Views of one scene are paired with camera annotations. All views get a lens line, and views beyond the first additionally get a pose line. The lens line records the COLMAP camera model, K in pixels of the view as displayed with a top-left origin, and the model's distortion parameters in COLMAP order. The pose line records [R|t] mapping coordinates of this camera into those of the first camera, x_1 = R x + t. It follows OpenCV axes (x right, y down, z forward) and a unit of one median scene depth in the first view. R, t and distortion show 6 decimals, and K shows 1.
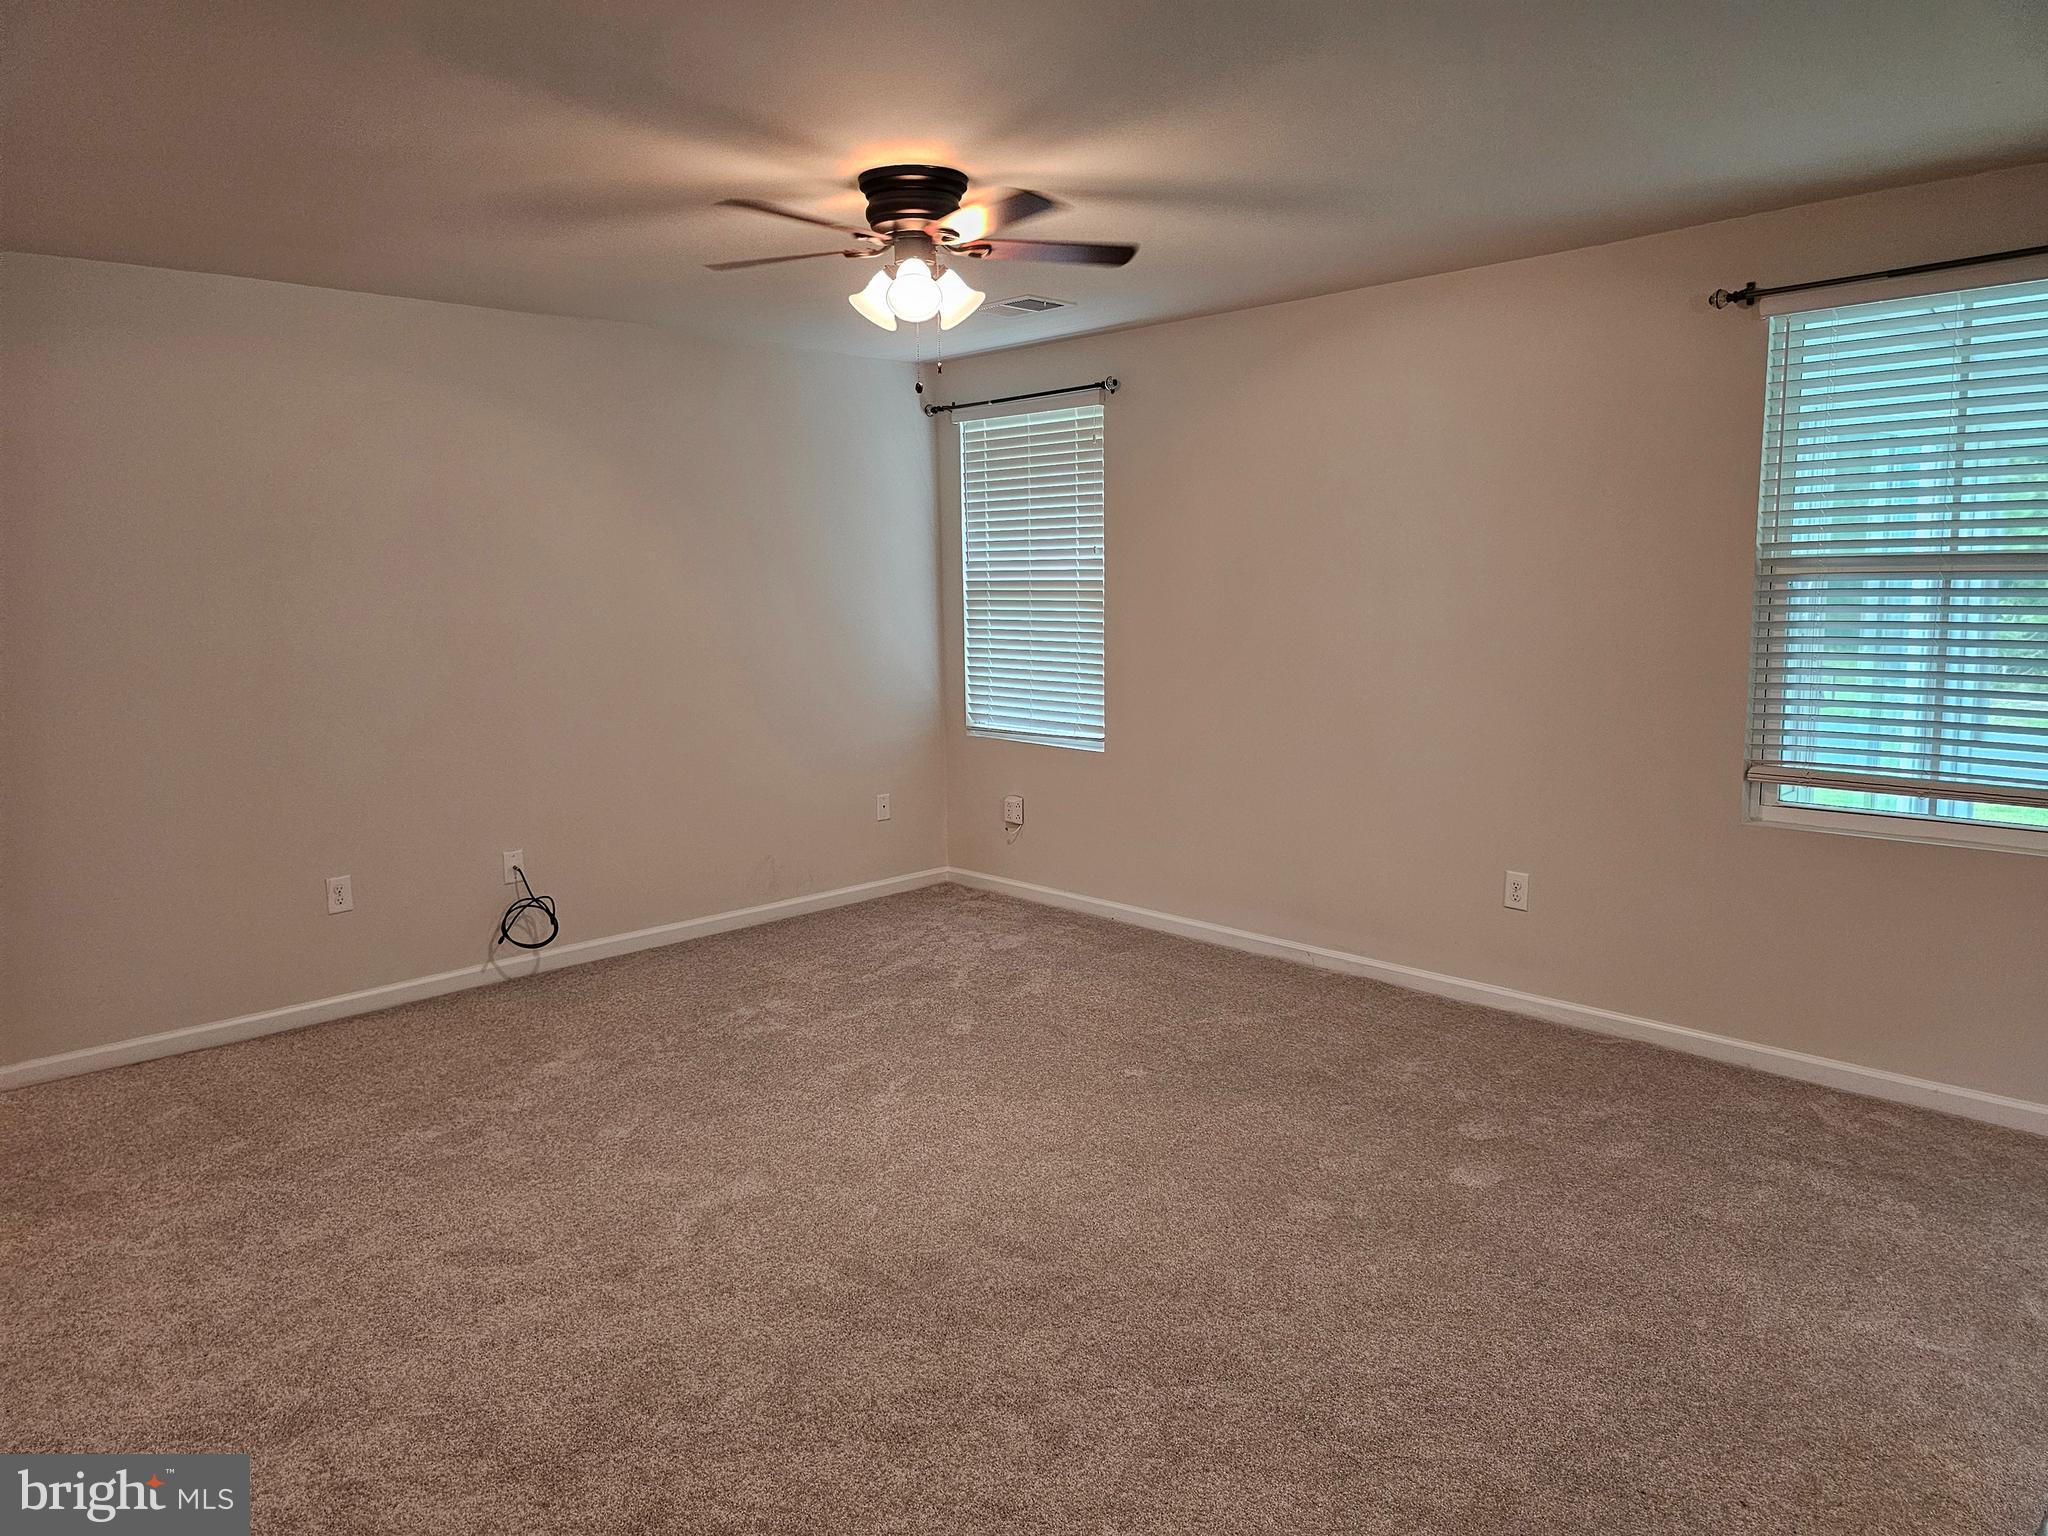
lens RADIAL K [[1371.7, 0, 1026.2], [0, 1371.7, 765.7], [0, 0, 1]] dist [0.007220, 0.001198]
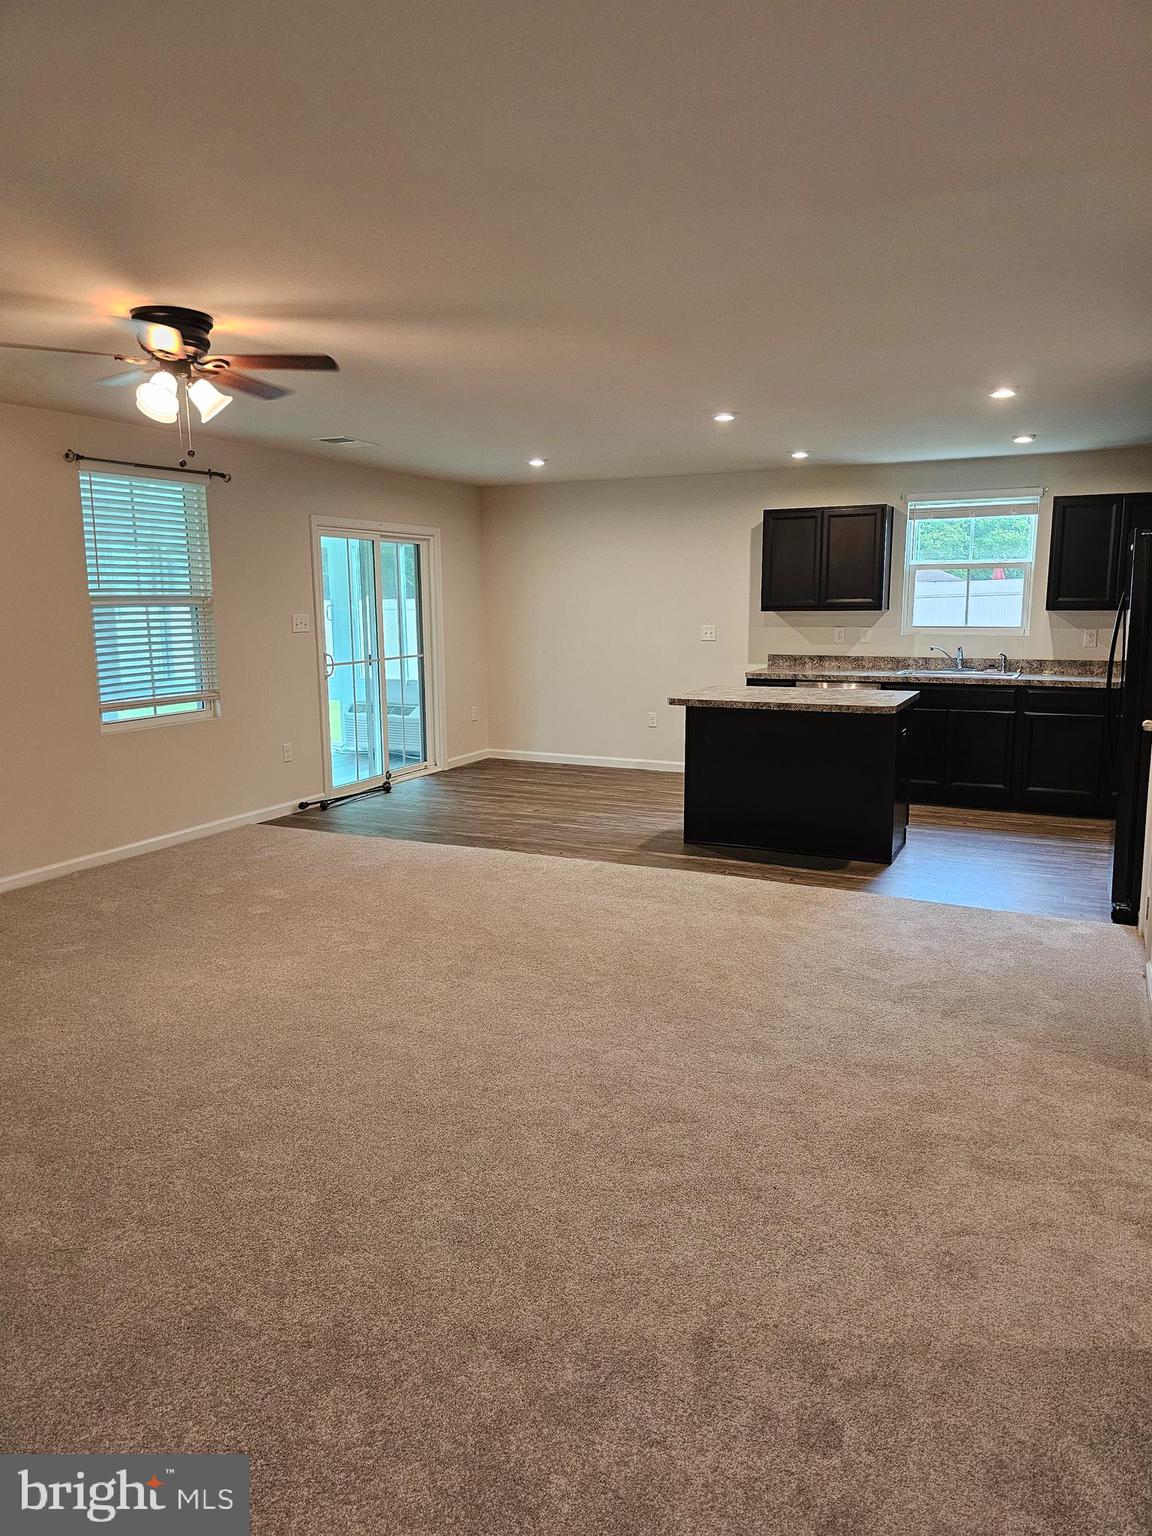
lens RADIAL K [[1028.7, 0, 576.6], [0, 1028.7, 771.1], [0, 0, 1]] dist [0.007220, 0.001198]
pose [[-0.349788, -0.150753, 0.924620, -1.165532], [0.127342, 0.970156, 0.206352, -0.136111], [-0.928134, 0.189923, -0.320152, 0.958580]]
